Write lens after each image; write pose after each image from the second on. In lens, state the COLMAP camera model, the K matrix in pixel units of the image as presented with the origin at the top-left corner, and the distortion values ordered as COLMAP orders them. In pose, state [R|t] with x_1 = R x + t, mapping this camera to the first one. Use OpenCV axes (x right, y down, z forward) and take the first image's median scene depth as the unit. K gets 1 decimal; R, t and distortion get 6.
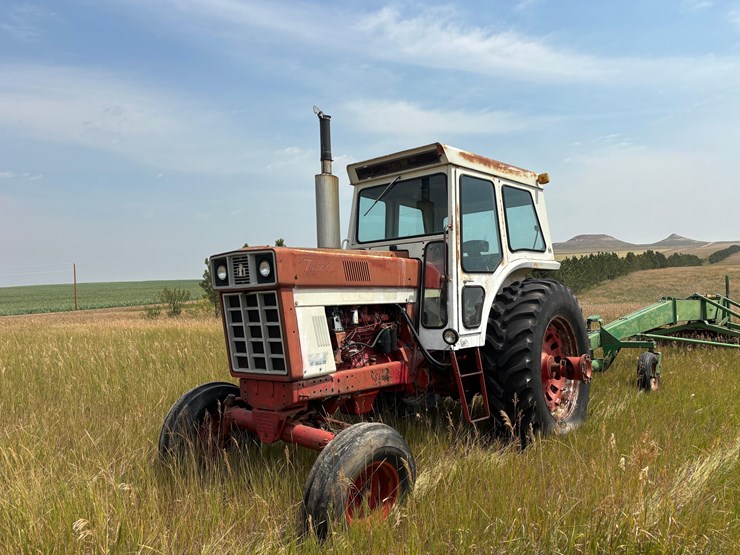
lens RADIAL K [[553.3, 0, 365.4], [0, 553.3, 278.7], [0, 0, 1]] dist [0.086108, -0.102999]
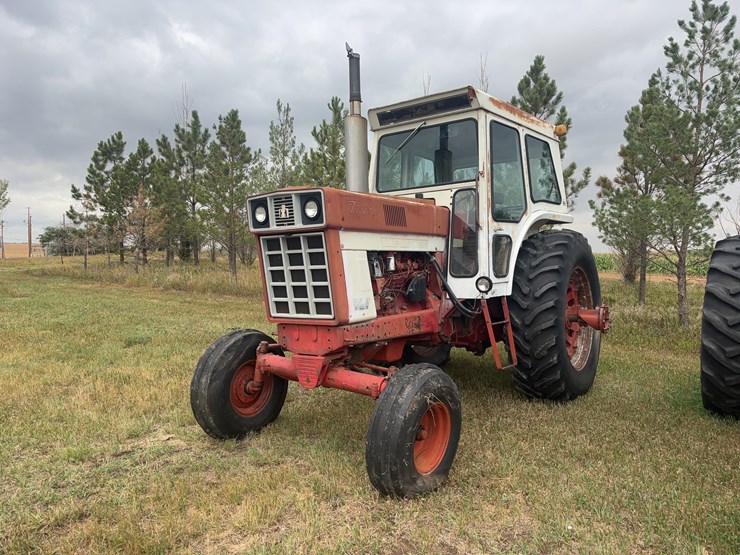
lens RADIAL K [[553.3, 0, 365.4], [0, 553.3, 278.7], [0, 0, 1]] dist [0.086108, -0.102999]
pose [[0.997873, 0.006332, 0.064873, -0.126047], [-0.010531, 0.997857, 0.064579, 0.032834], [-0.064325, -0.065125, 0.995802, 0.025162]]
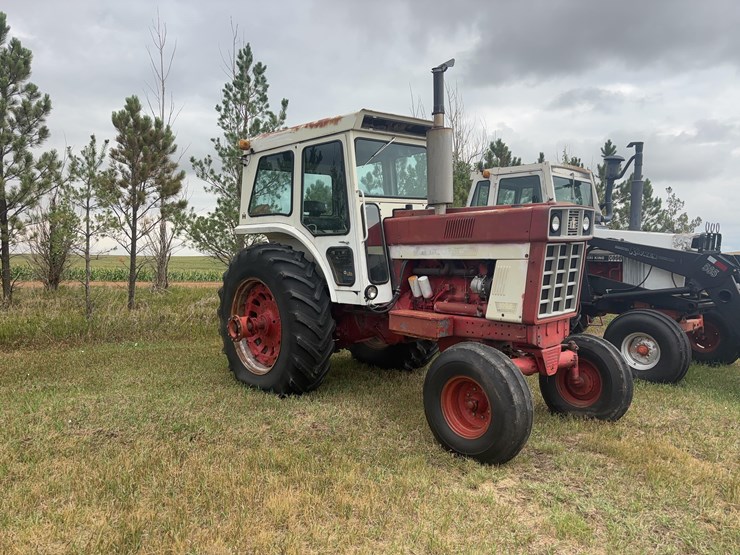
lens RADIAL K [[553.3, 0, 365.4], [0, 553.3, 278.7], [0, 0, 1]] dist [0.086108, -0.102999]
pose [[0.160904, -0.034322, 0.986373, -1.216174], [-0.021733, 0.999030, 0.038307, 0.054397], [-0.986731, -0.027600, 0.160002, 1.067286]]
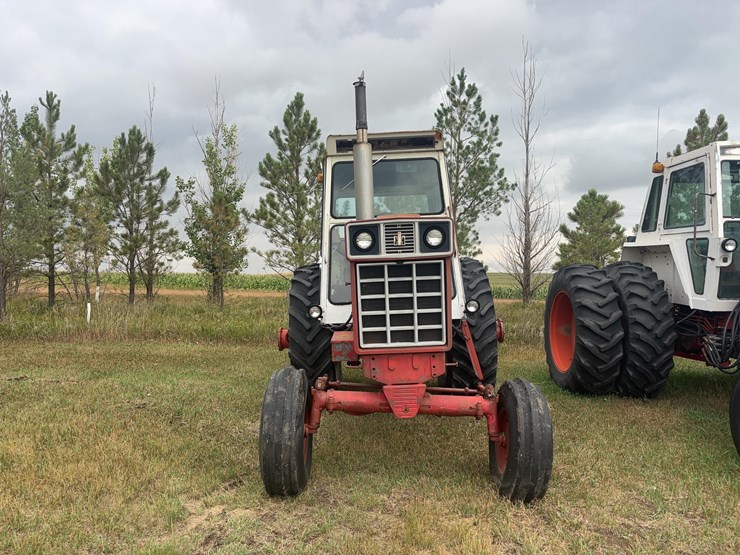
lens RADIAL K [[561.5, 0, 370.0], [0, 561.5, 277.5], [0, 0, 1]] dist [0.080773, -0.117131]
pose [[0.774710, -0.001323, 0.632315, -0.752494], [-0.010135, 0.999843, 0.014510, 0.032739], [-0.632235, -0.017650, 0.774576, 0.253934]]
